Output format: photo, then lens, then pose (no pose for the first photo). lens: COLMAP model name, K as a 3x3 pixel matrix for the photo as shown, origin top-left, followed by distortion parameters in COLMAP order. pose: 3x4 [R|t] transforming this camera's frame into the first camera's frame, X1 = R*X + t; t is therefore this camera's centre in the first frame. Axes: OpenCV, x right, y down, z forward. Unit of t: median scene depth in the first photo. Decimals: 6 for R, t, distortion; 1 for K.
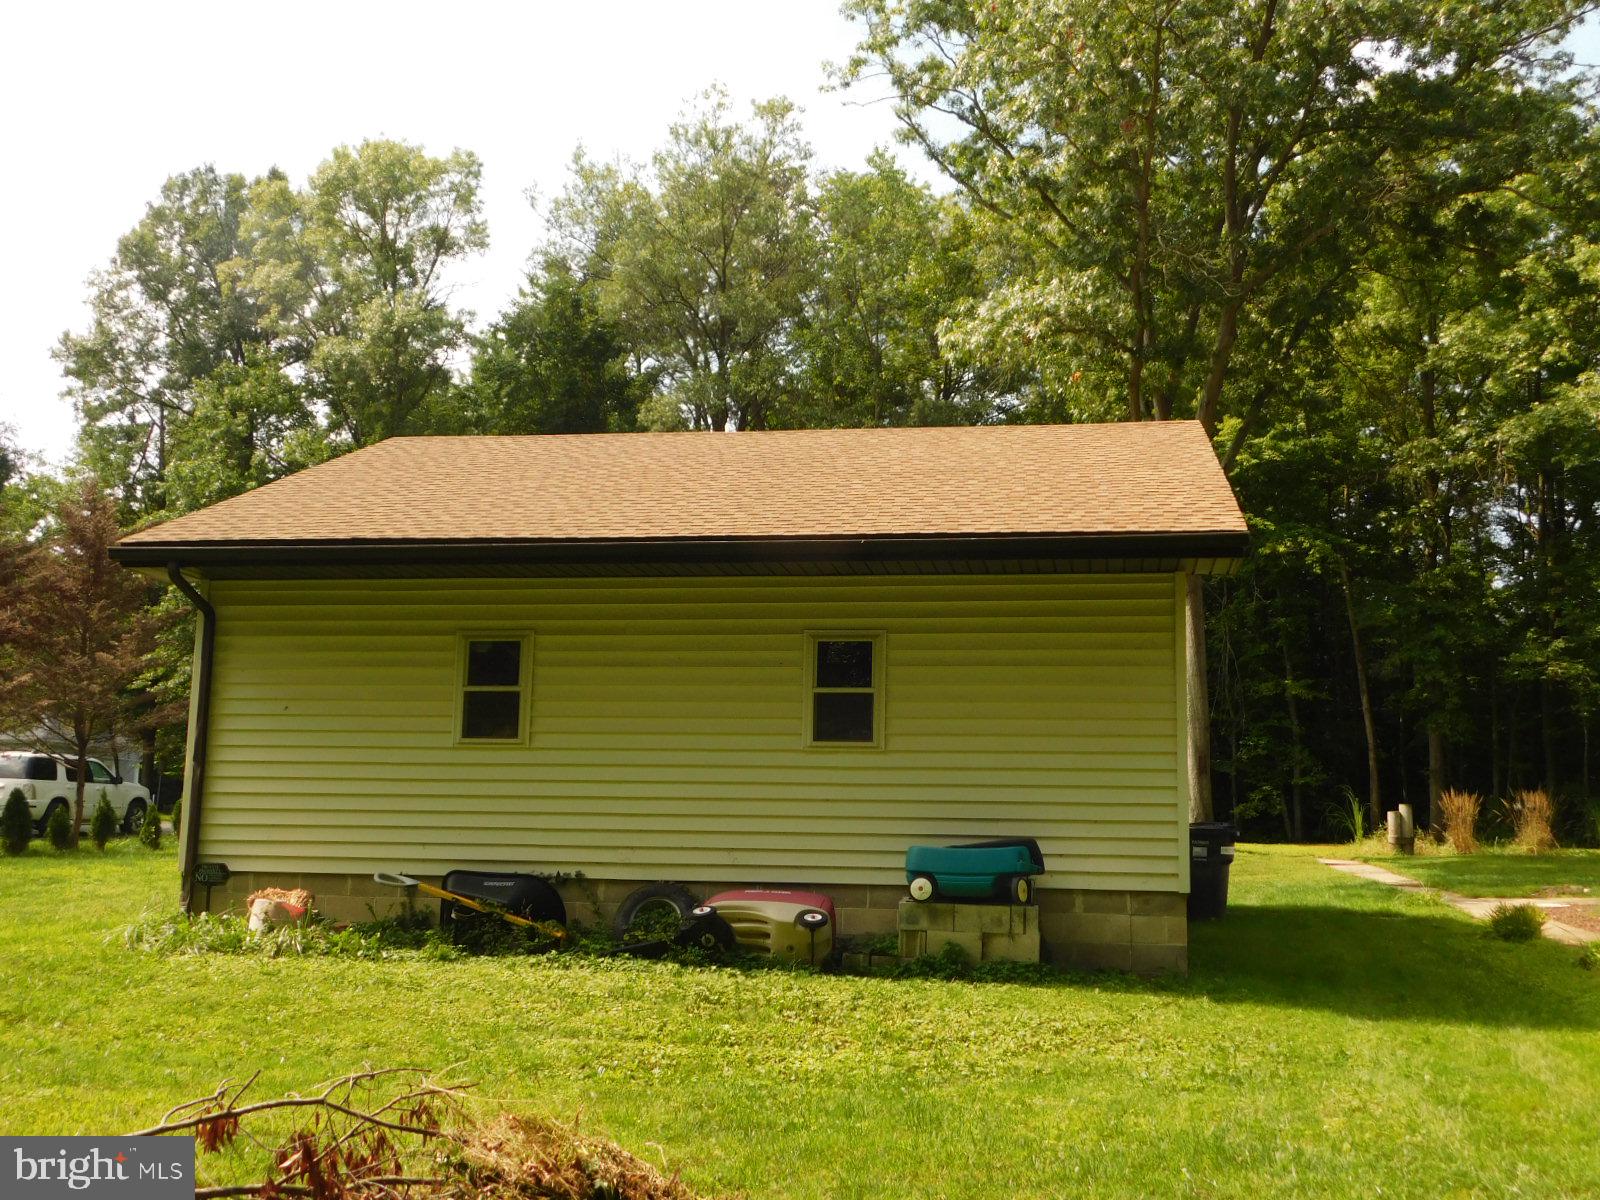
lens RADIAL K [[1711.8, 0, 813.8], [0, 1711.8, 596.7], [0, 0, 1]] dist [-0.002216, 0.018392]
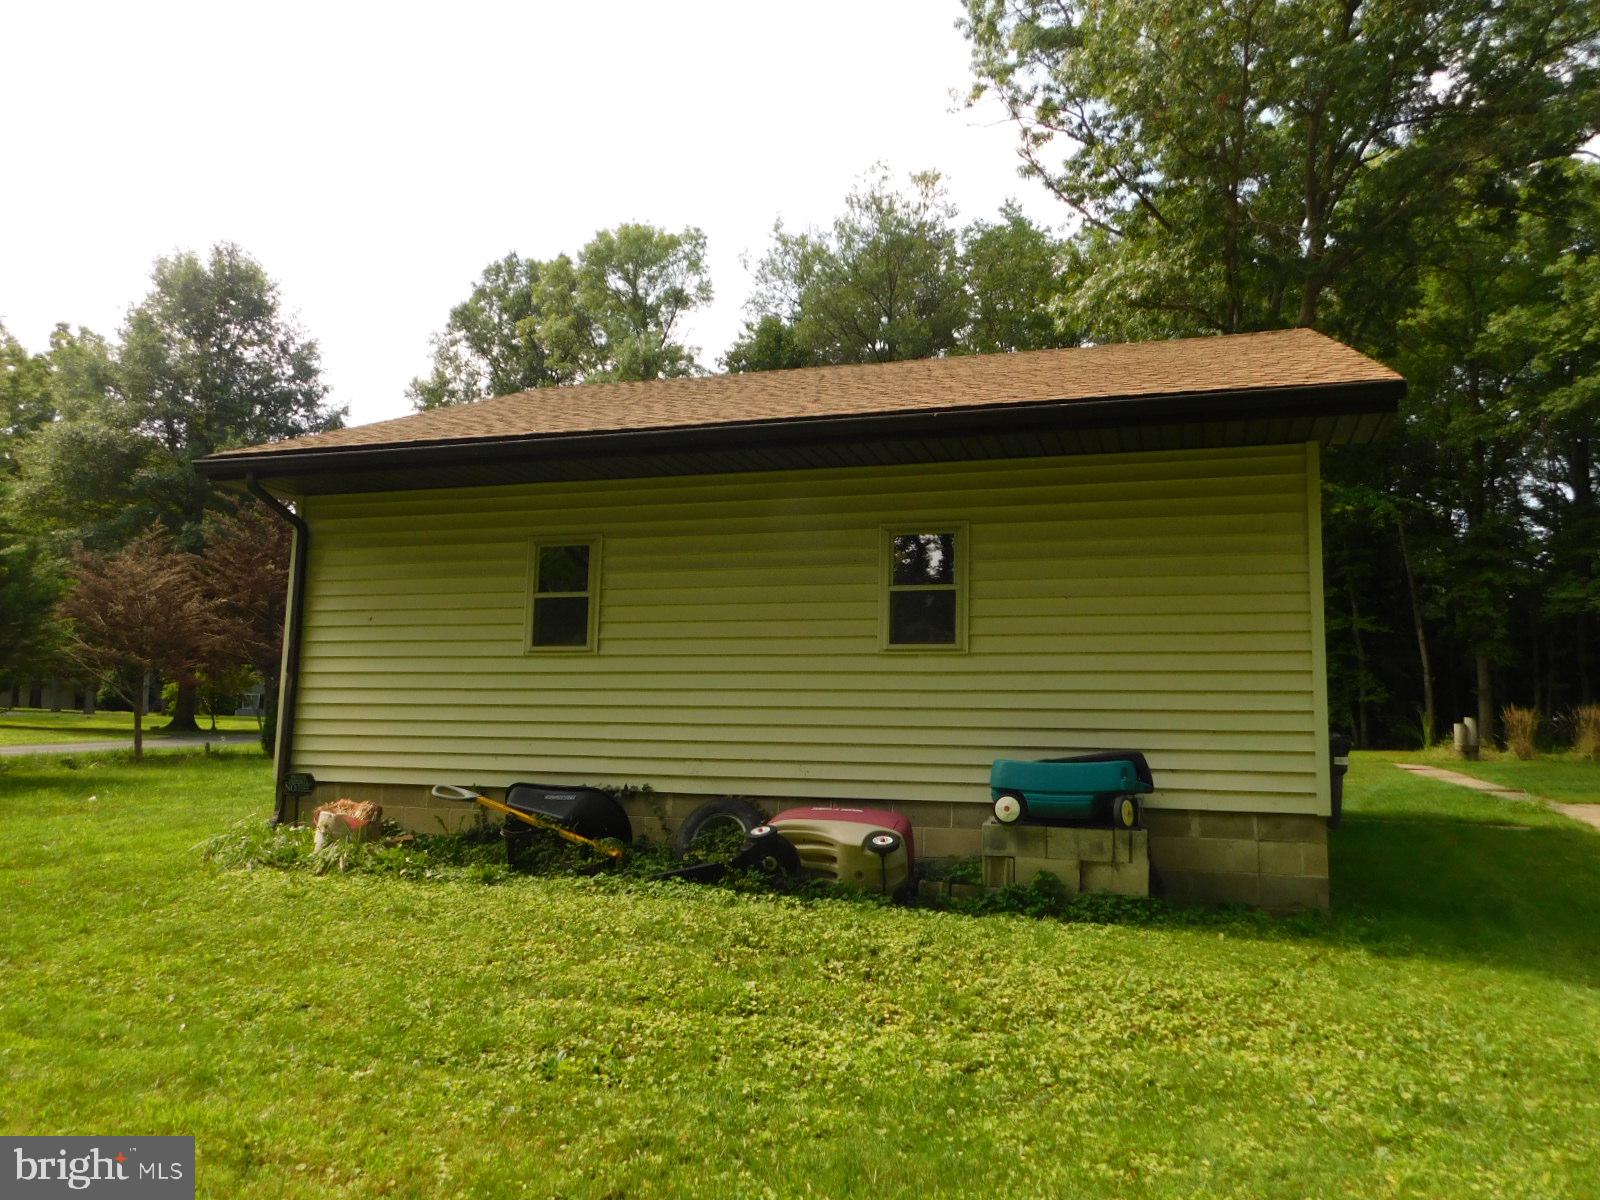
lens RADIAL K [[1217.1, 0, 800.0], [0, 1217.1, 600.0], [0, 0, 1]] dist [0.006198, 0.002422]
pose [[0.989377, -0.015785, -0.144516, 0.044702], [0.019062, 0.999591, 0.021322, 0.044497], [0.144121, -0.023850, 0.989273, 0.338822]]
